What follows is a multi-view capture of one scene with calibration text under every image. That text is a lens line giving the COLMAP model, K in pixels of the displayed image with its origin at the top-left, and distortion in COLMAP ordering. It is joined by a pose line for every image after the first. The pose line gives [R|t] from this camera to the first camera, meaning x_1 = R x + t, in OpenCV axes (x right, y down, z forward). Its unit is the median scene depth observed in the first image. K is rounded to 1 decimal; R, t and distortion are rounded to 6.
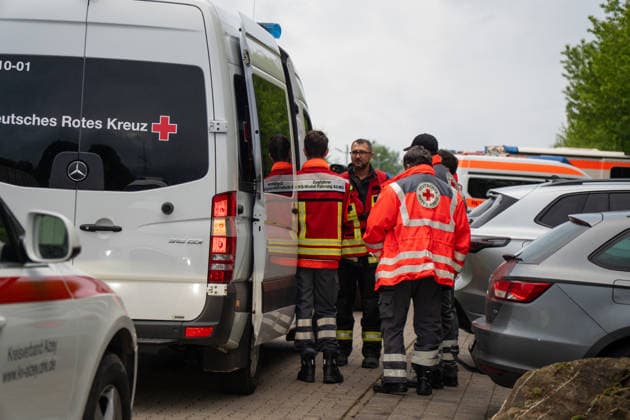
lens RADIAL K [[2091.4, 0, 315.0], [0, 2091.4, 210.0], [0, 0, 1]] dist [1.246317, 3.015546]
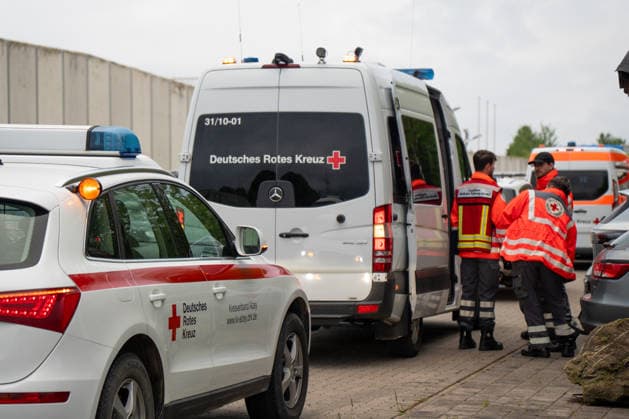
lens RADIAL K [[2088.1, 0, 314.5], [0, 2088.1, 209.5], [0, 0, 1]] dist [1.246317, 3.015546]
pose [[0.993689, -0.041727, -0.104117, 0.053467], [0.041505, 0.999129, -0.004298, -0.001629], [0.104205, -0.000050, 0.994556, -0.342092]]
